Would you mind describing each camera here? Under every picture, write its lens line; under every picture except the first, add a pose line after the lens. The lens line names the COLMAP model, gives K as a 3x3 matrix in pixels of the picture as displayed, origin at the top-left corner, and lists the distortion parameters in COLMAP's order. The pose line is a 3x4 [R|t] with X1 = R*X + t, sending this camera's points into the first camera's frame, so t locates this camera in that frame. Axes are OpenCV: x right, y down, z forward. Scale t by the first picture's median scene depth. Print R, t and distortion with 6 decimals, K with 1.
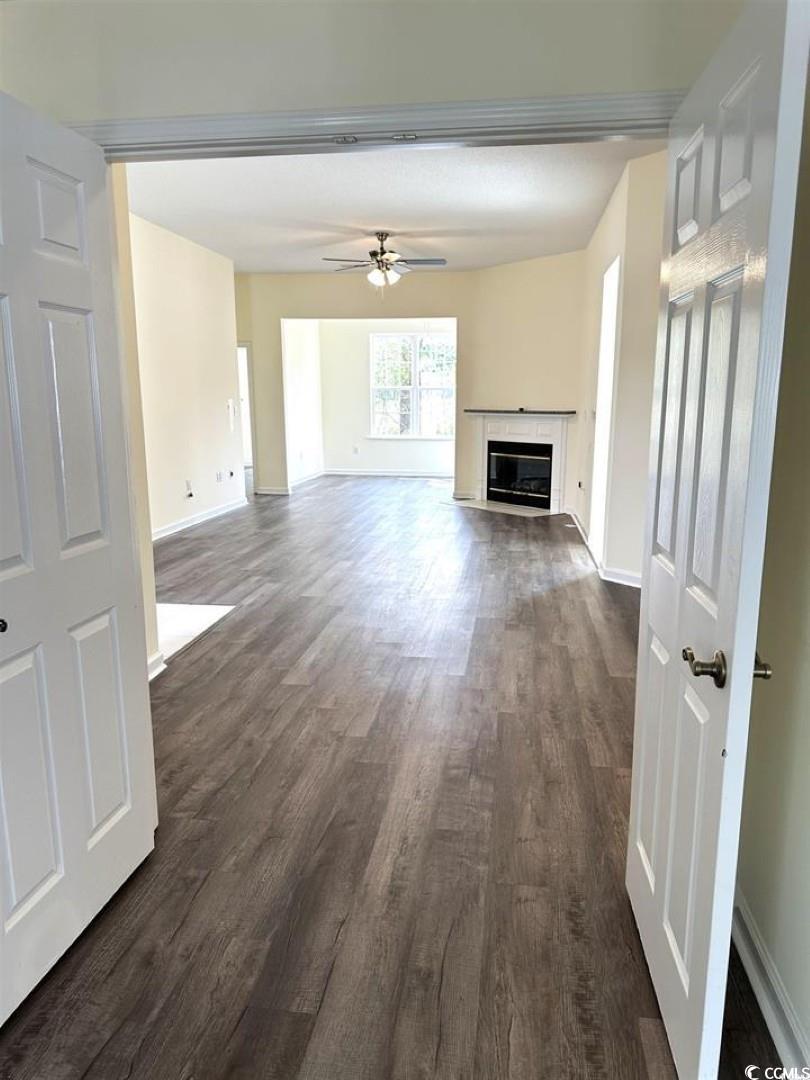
lens RADIAL K [[764.4, 0, 411.9], [0, 764.4, 545.4], [0, 0, 1]] dist [0.011522, -0.001941]
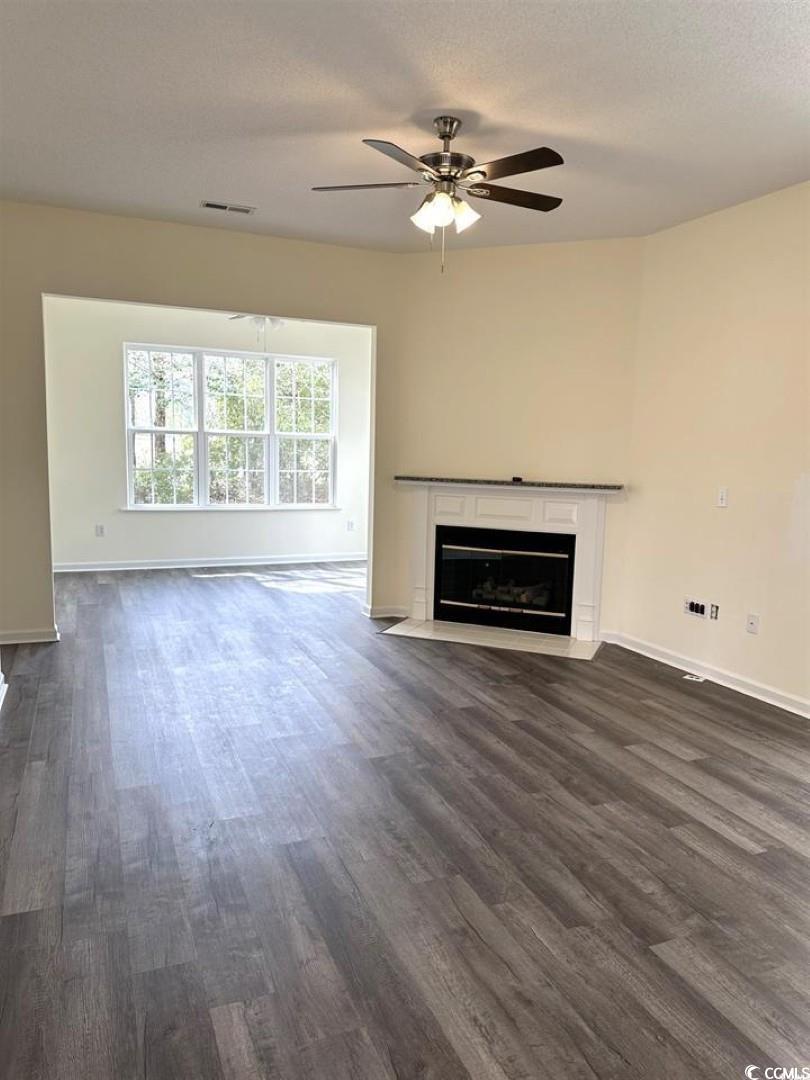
lens RADIAL K [[764.4, 0, 411.8], [0, 764.4, 537.7], [0, 0, 1]] dist [0.011522, -0.001941]
pose [[0.858094, -0.030038, 0.512614, -0.238232], [0.066370, 0.996402, -0.052714, -0.095418], [-0.509186, 0.079256, 0.857000, 0.474216]]
